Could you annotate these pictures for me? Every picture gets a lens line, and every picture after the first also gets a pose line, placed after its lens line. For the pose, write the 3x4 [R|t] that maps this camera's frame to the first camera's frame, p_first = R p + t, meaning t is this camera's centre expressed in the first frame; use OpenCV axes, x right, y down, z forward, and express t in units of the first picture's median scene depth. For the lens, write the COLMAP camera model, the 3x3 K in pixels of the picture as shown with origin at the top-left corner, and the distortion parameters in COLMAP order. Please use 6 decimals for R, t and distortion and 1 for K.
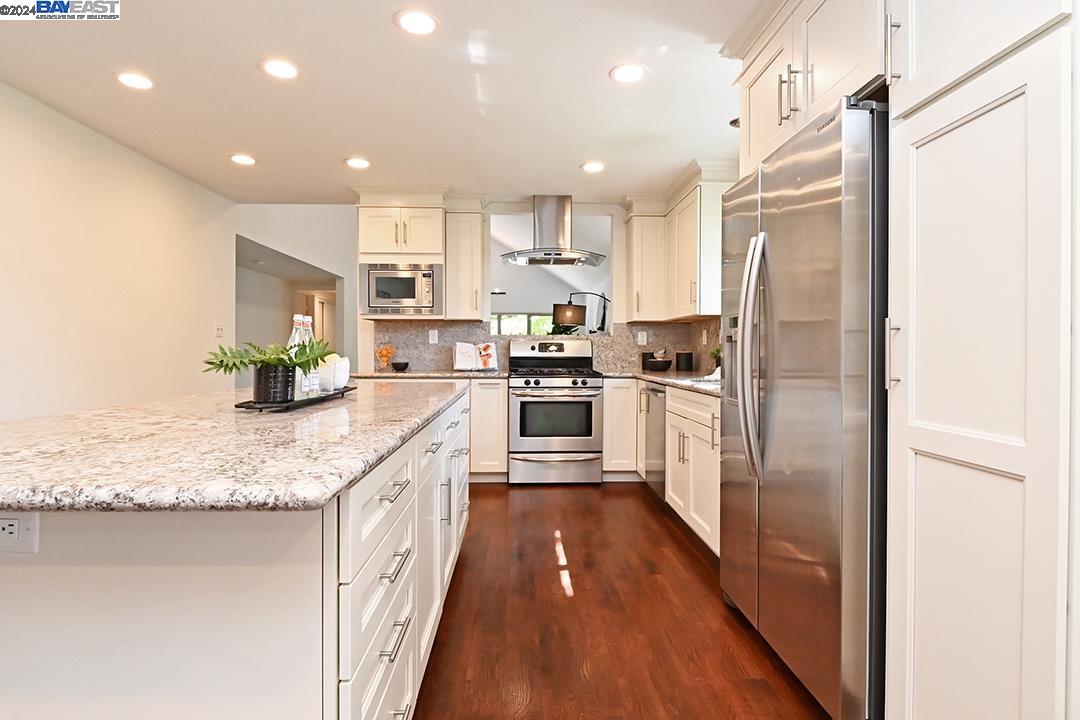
lens RADIAL K [[540.8, 0, 539.6], [0, 540.8, 356.6], [0, 0, 1]] dist [-0.000522, 0.000045]
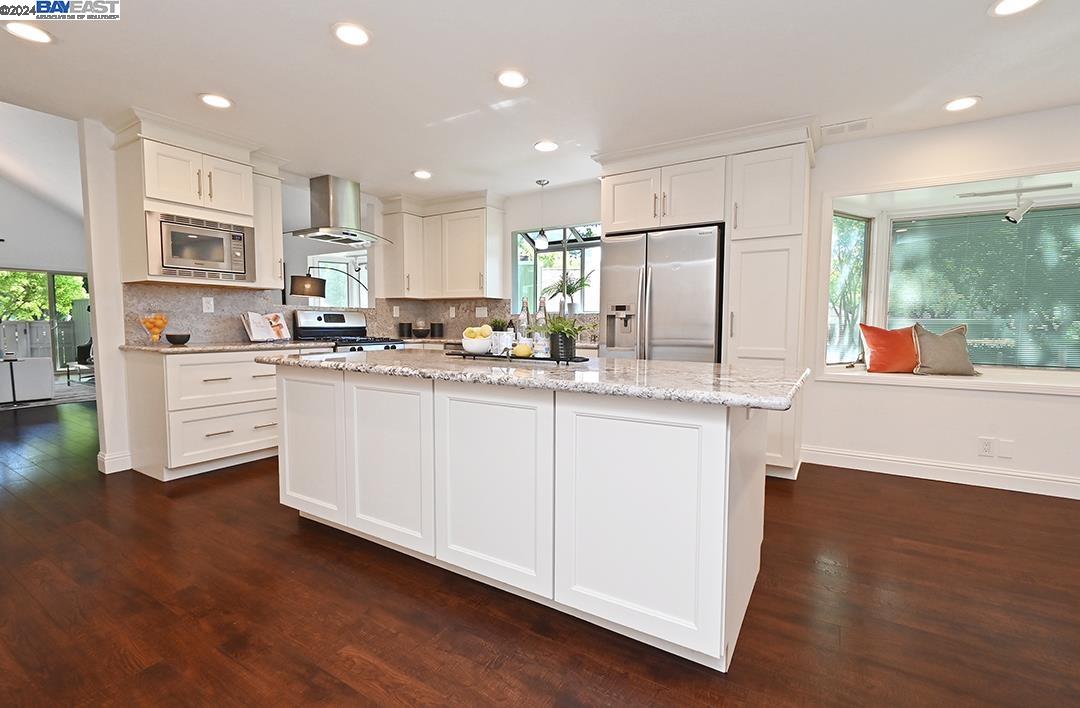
lens RADIAL K [[476.8, 0, 540.6], [0, 476.8, 356.6], [0, 0, 1]] dist [-0.000295, -0.001110]
pose [[0.560392, -0.057786, 0.826209, -0.554116], [0.001940, 0.997652, 0.068461, -0.004788], [-0.828225, -0.036762, 0.559189, 0.114447]]
